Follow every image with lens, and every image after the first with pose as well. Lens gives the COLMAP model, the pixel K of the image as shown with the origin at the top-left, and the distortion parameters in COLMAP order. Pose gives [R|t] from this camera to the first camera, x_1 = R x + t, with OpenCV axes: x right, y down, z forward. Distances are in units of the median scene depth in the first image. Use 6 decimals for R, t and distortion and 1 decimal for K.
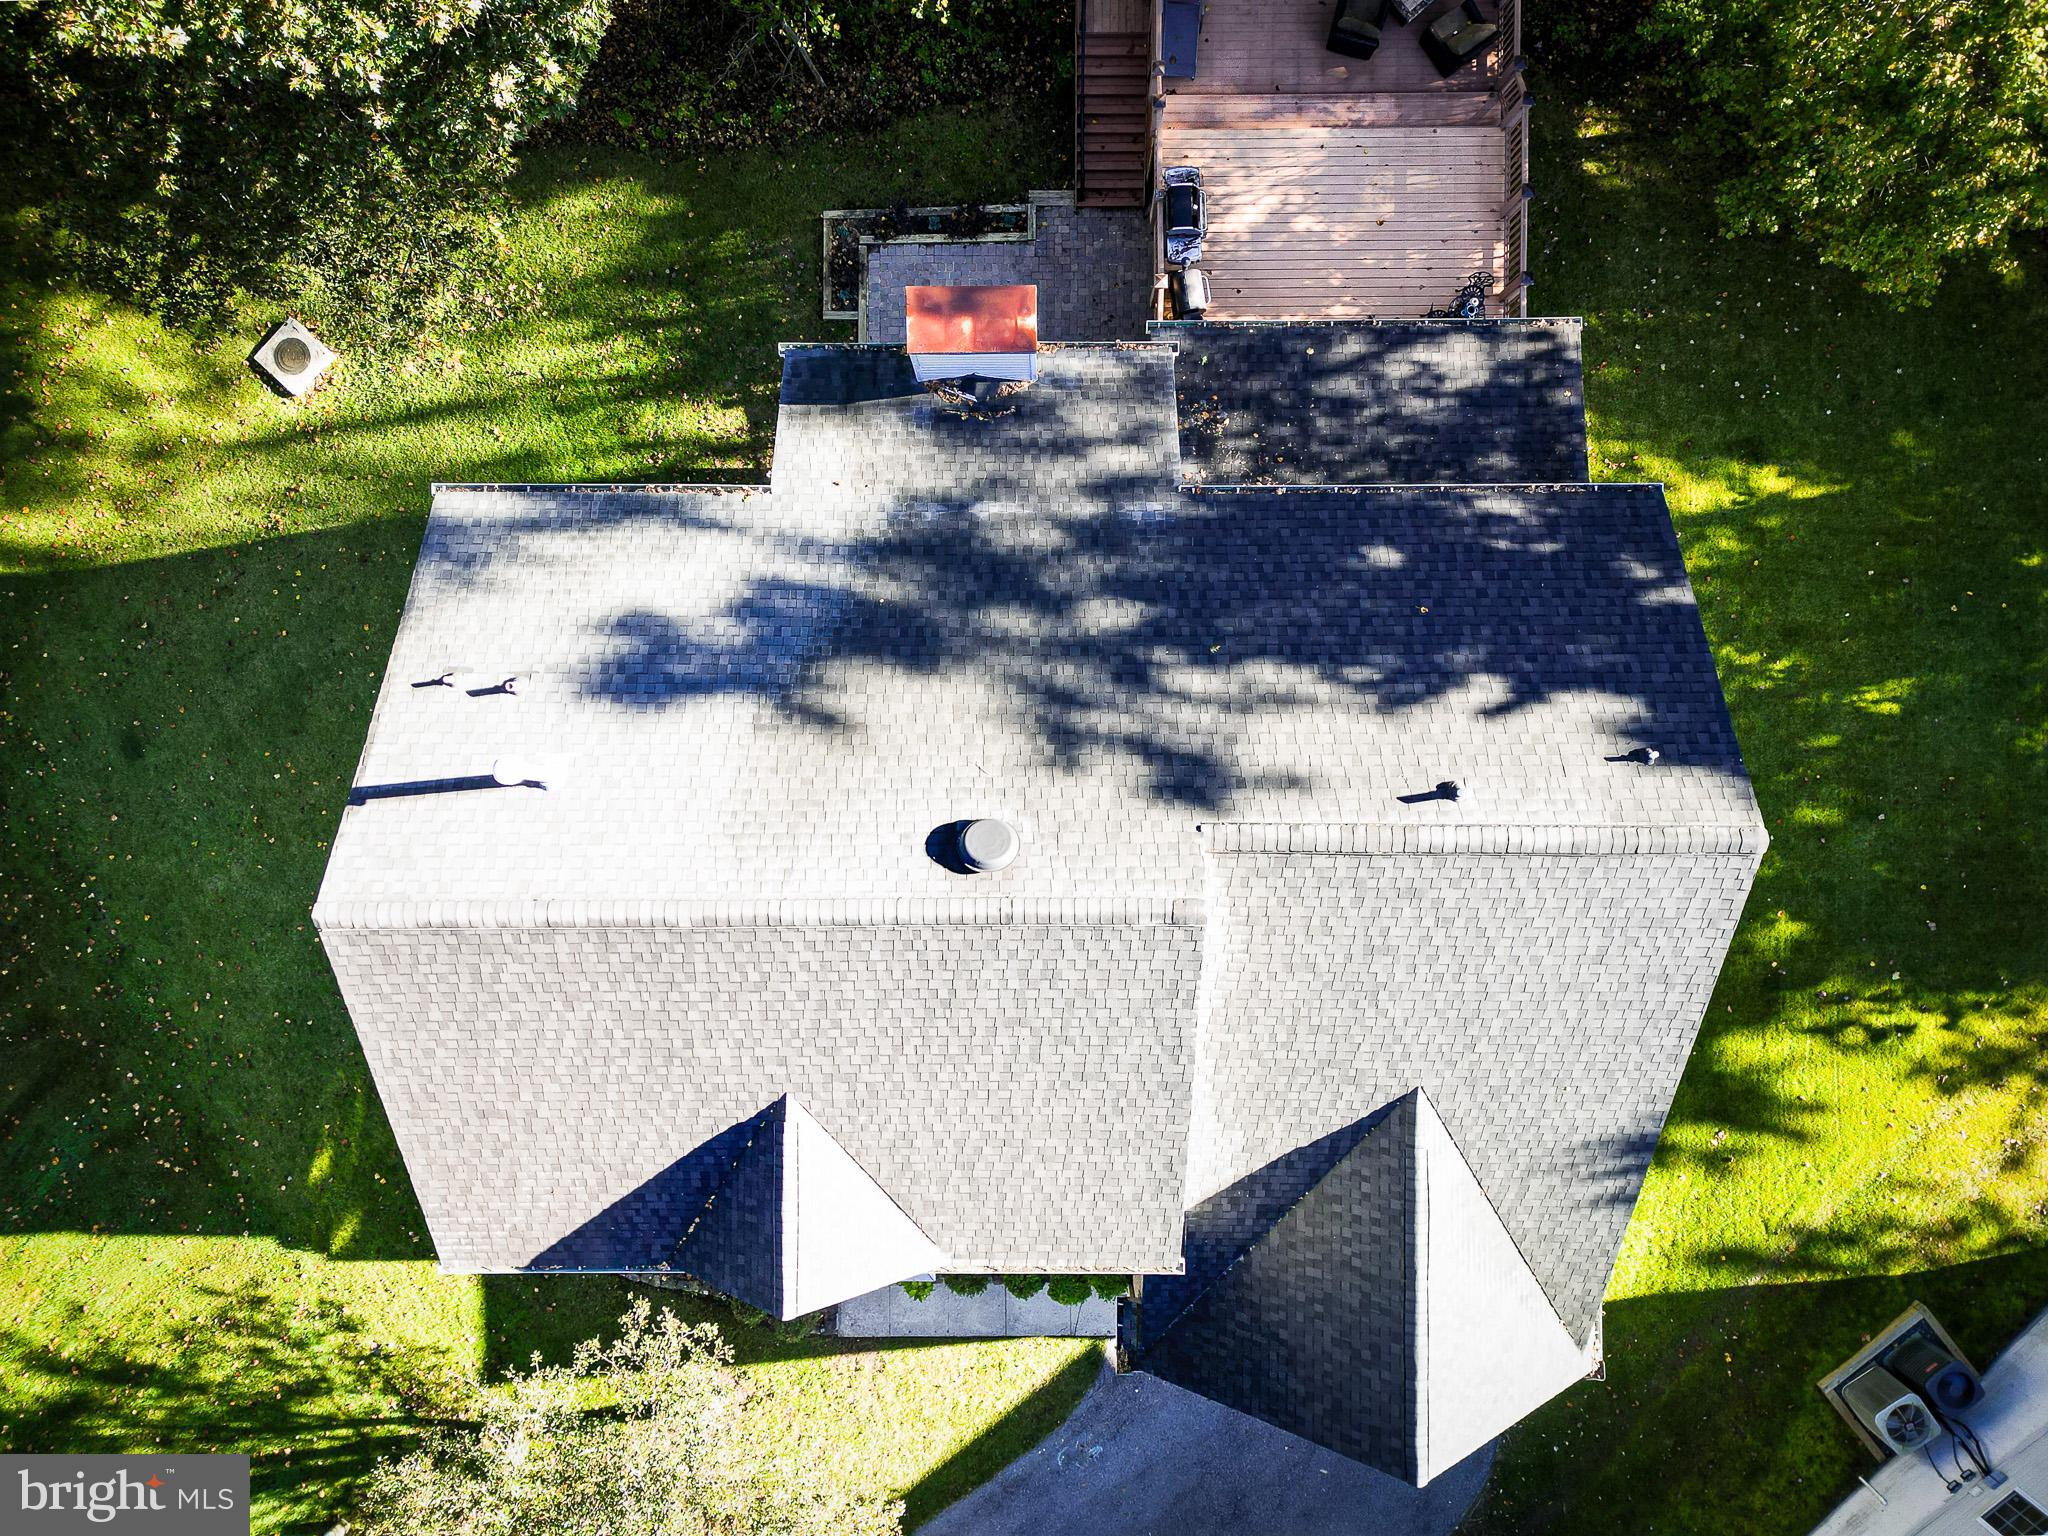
lens RADIAL K [[1425.3, 0, 1024.0], [0, 1425.3, 768.0], [0, 0, 1]] dist [0.032707, -0.000620]
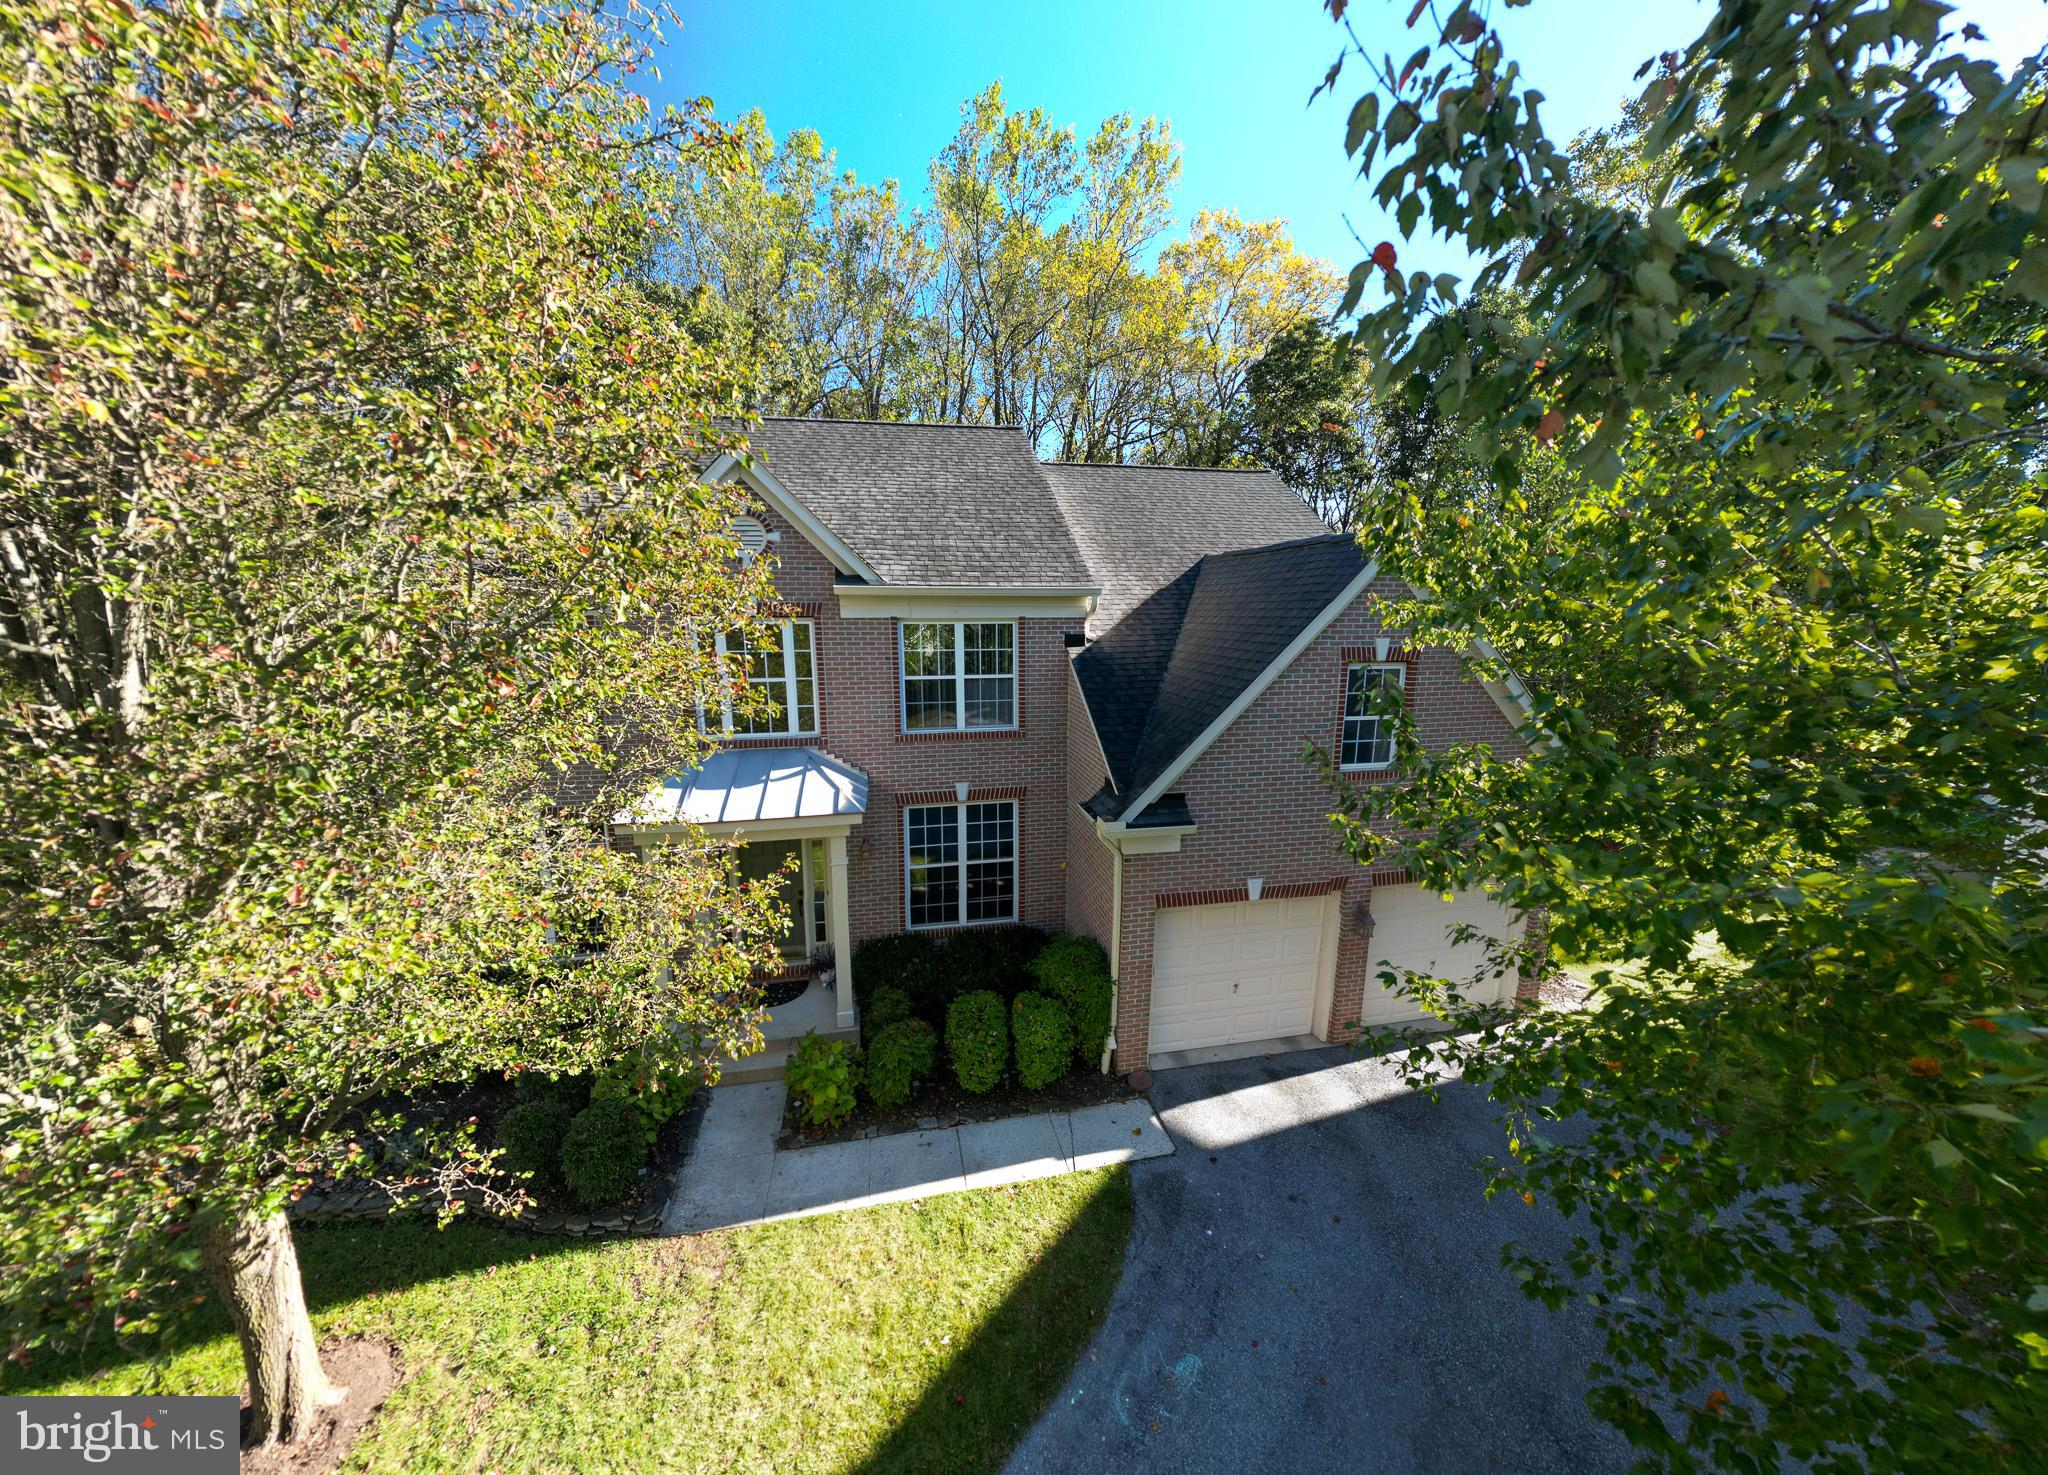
lens RADIAL K [[669.4, 0, 1014.9], [0, 669.4, 732.2], [0, 0, 1]] dist [-0.000823, -0.000076]
pose [[0.981037, -0.016436, 0.193123, -0.055630], [0.193261, 0.158648, -0.968236, 0.825792], [-0.014724, 0.987198, 0.158816, 0.986518]]
